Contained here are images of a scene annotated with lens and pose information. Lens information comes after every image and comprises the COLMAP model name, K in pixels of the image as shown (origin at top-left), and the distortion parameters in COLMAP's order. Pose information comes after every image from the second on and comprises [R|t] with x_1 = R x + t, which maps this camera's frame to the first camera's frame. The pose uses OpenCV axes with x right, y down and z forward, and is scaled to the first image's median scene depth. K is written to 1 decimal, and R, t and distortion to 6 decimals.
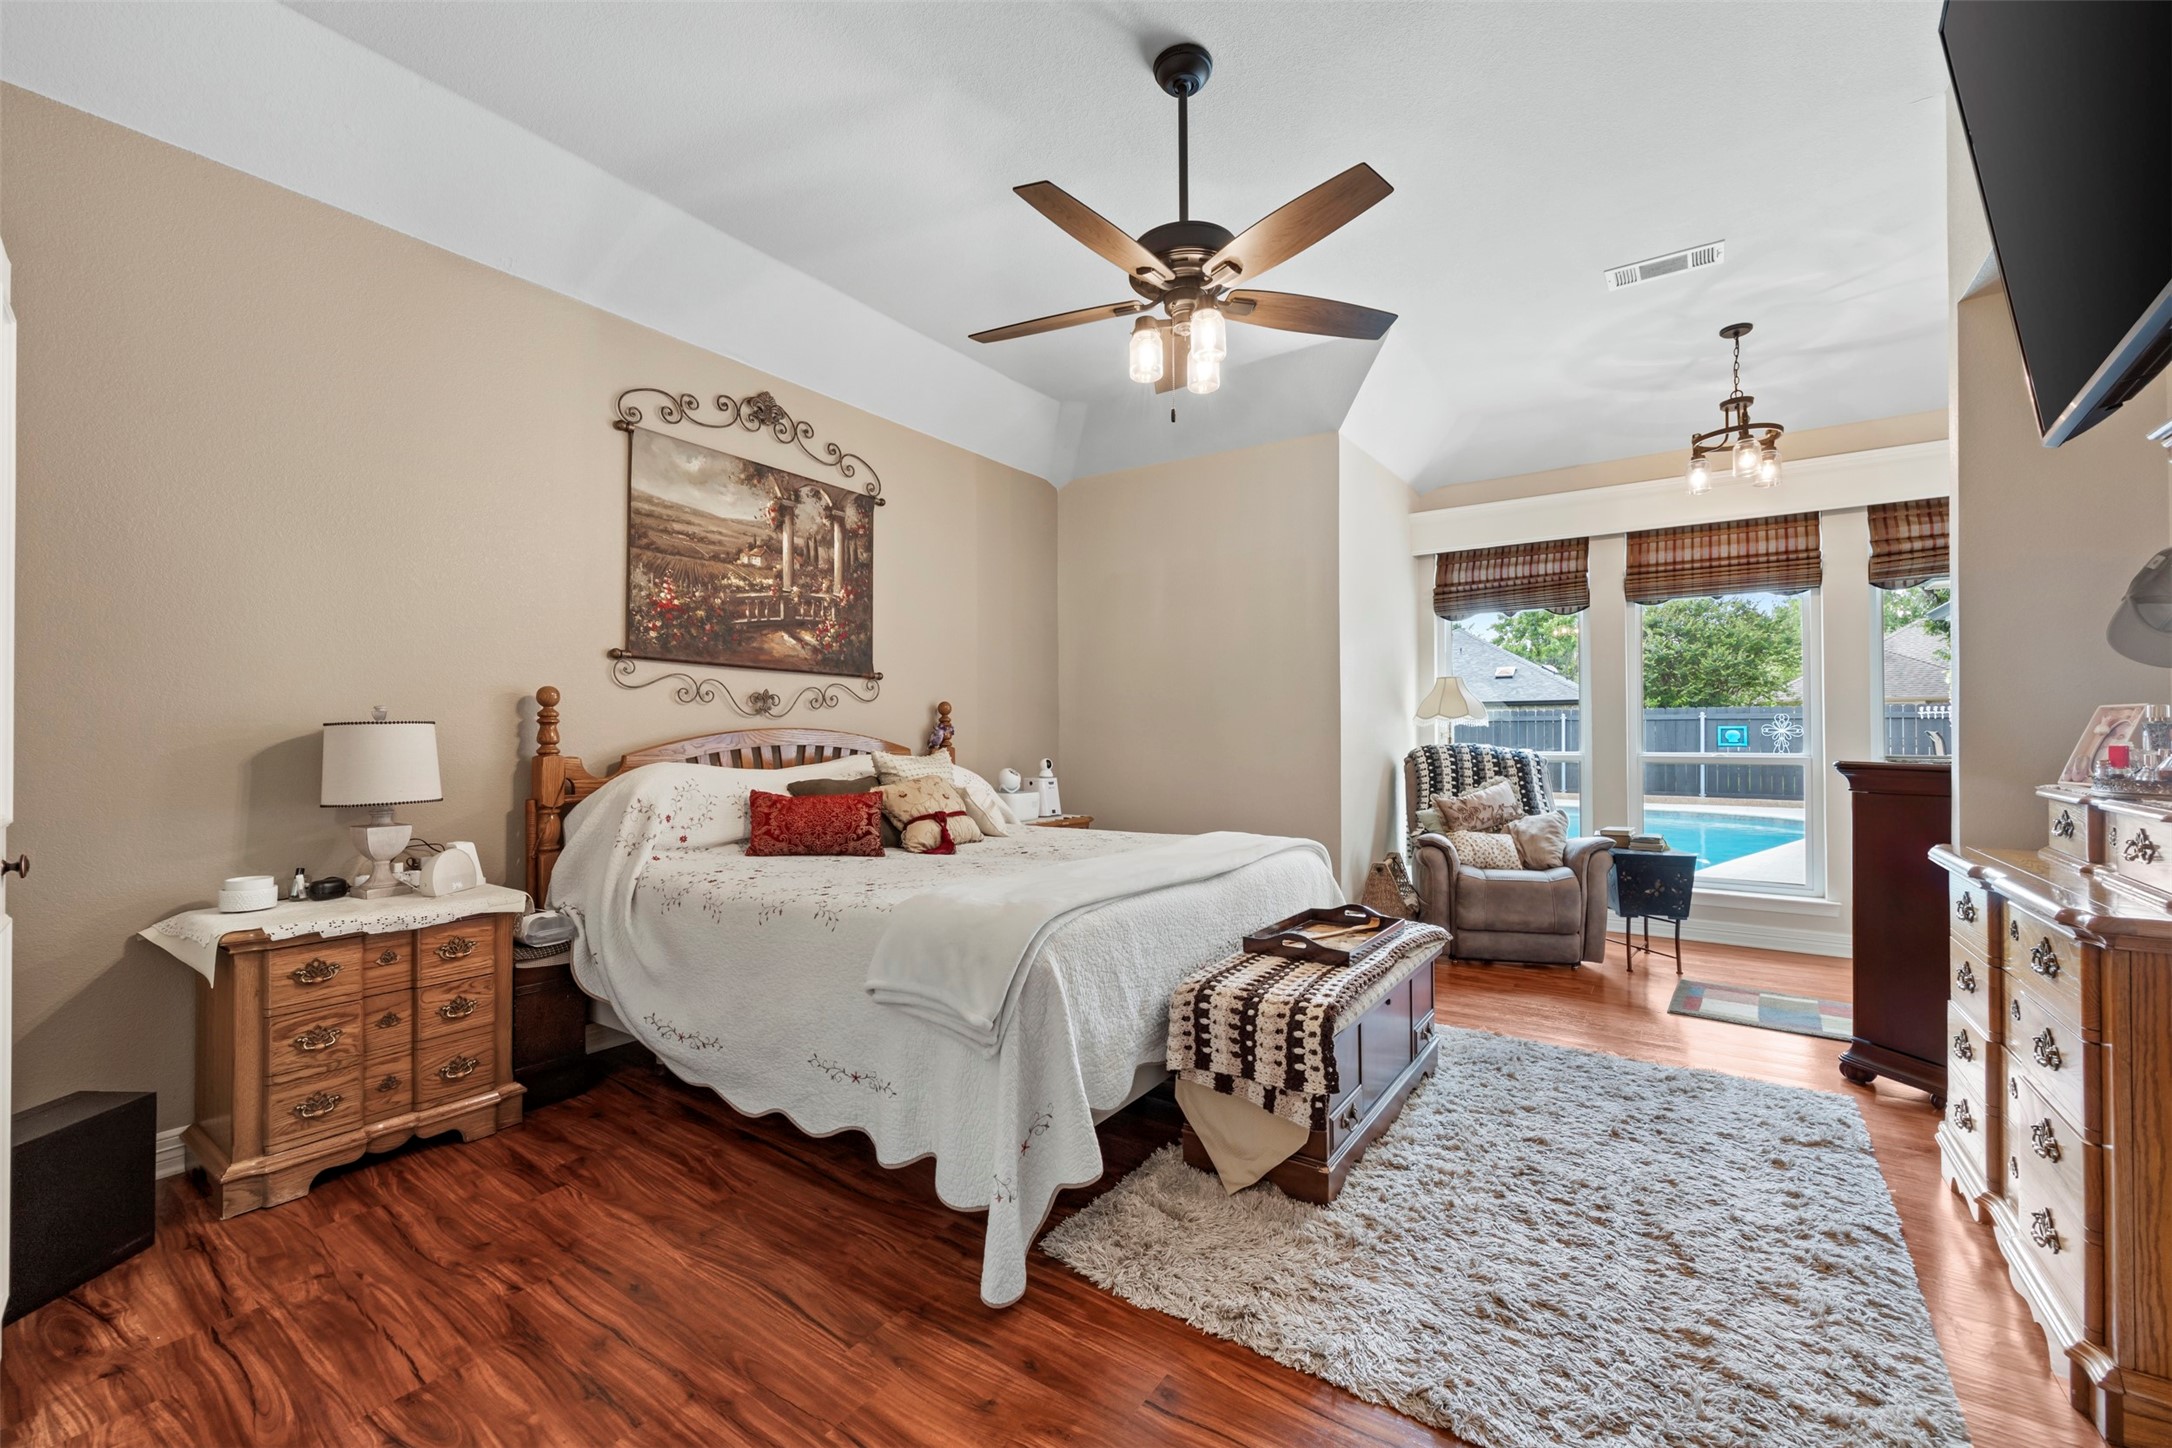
lens RADIAL K [[882.3, 0, 1079.1], [0, 882.3, 729.3], [0, 0, 1]] dist [-0.003187, 0.000813]
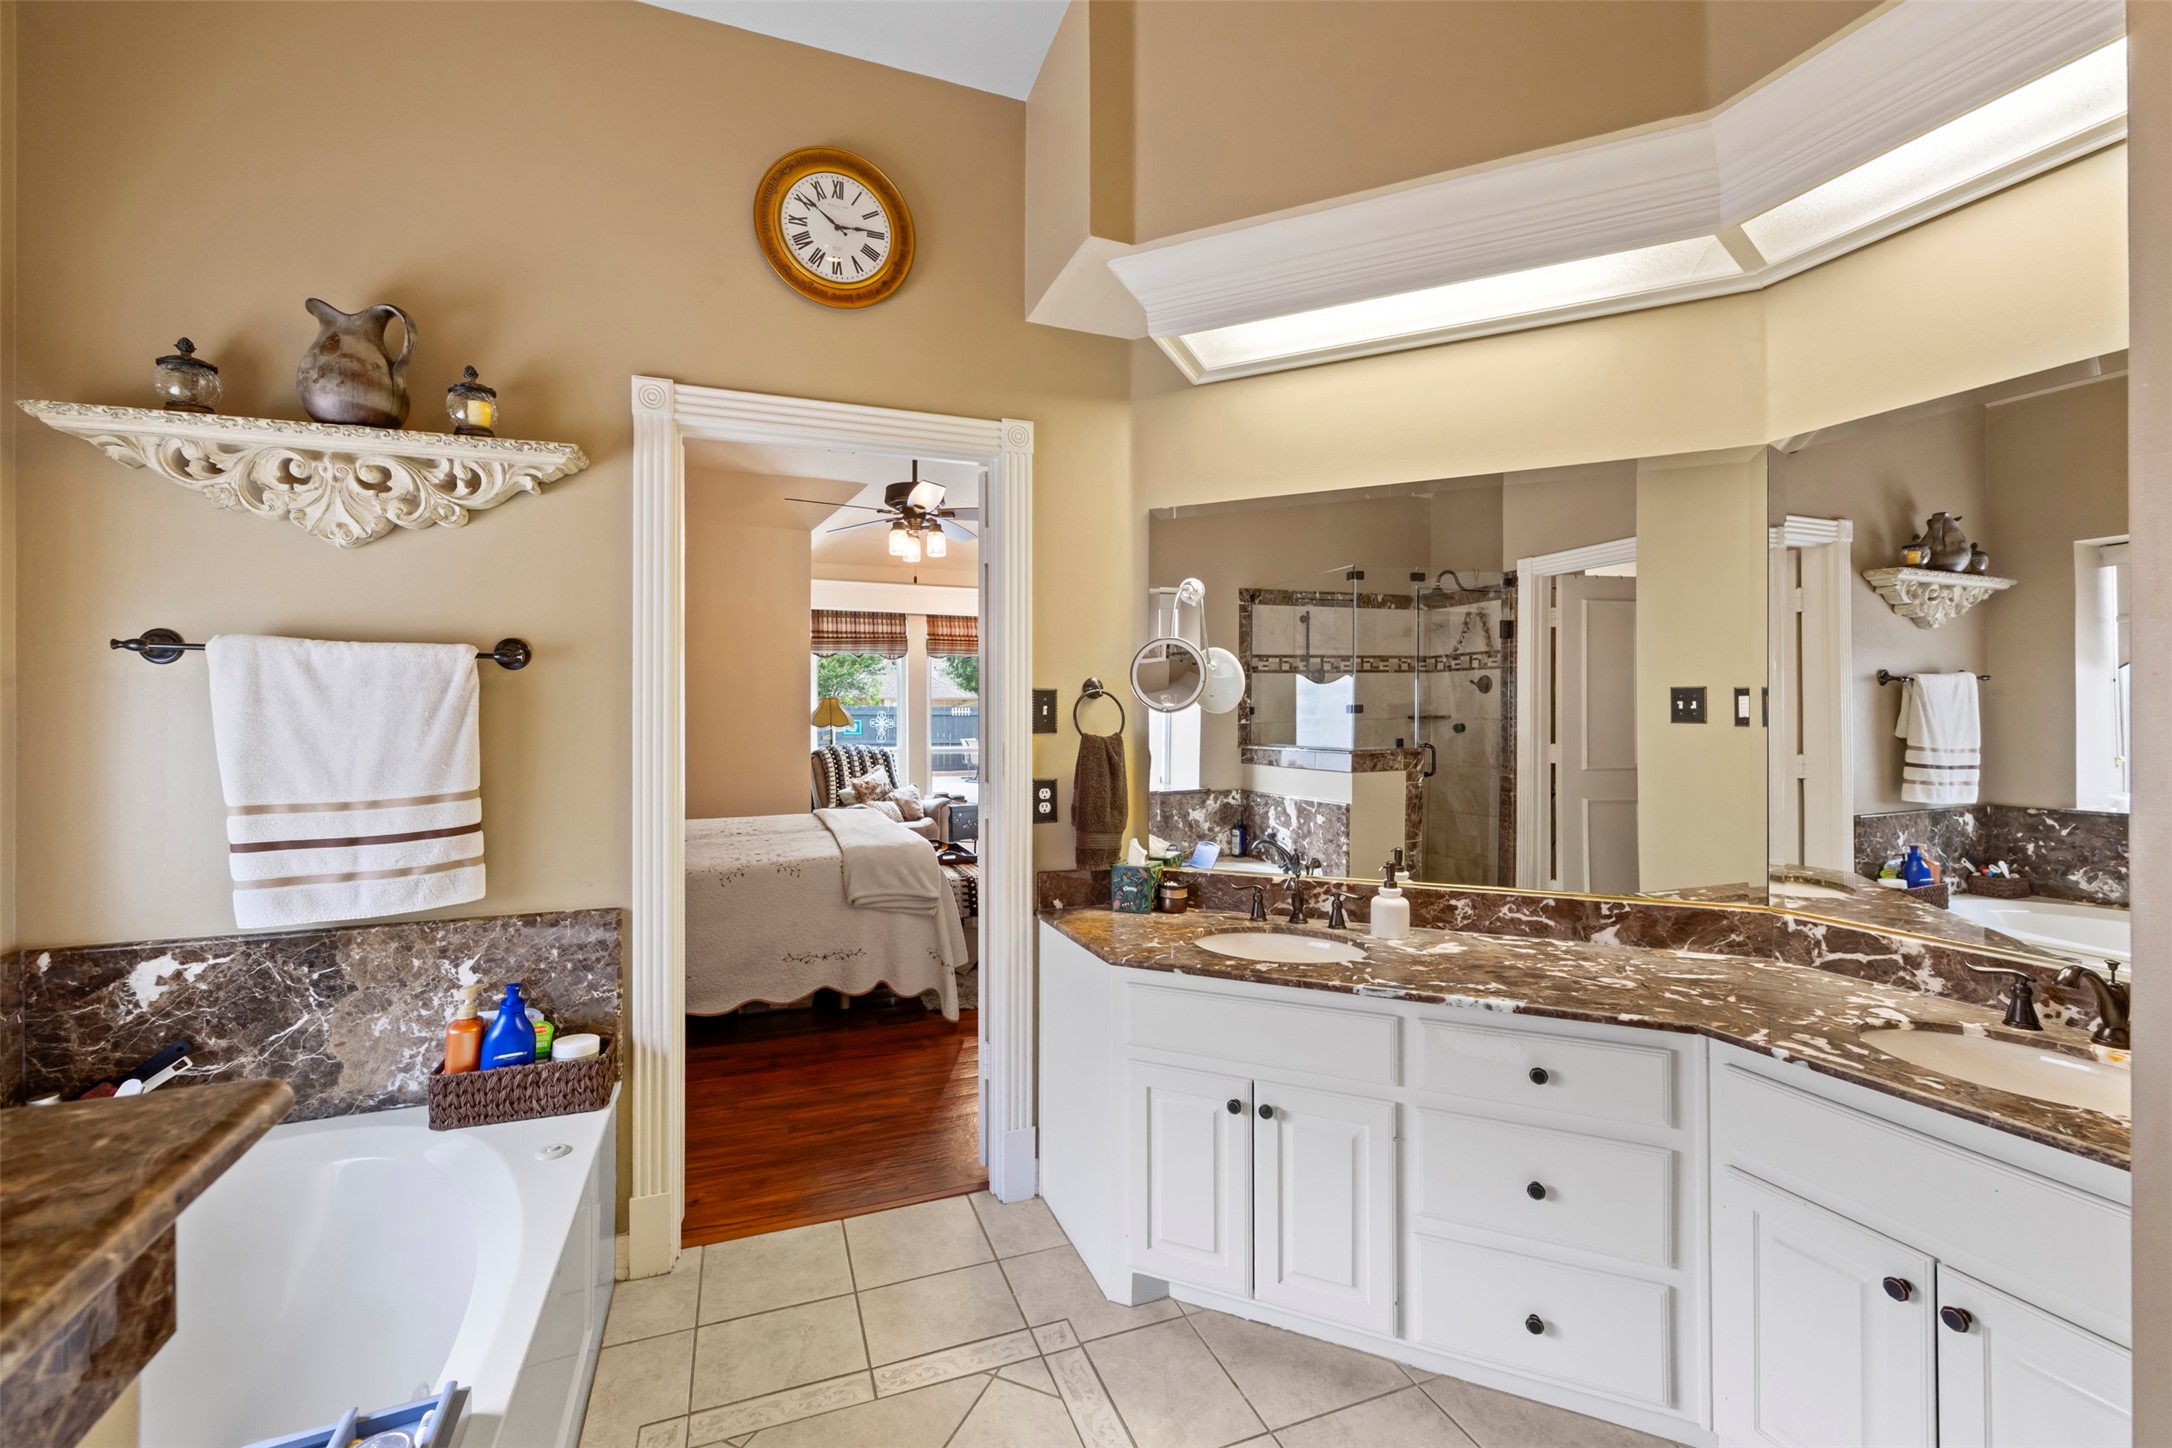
lens RADIAL K [[882.3, 0, 1079.1], [0, 882.3, 729.3], [0, 0, 1]] dist [-0.003187, 0.000813]
pose [[0.558011, -0.010468, 0.829768, -0.634205], [-0.003011, 0.999888, 0.014639, -0.035284], [-0.829828, -0.010667, 0.557917, -0.167723]]
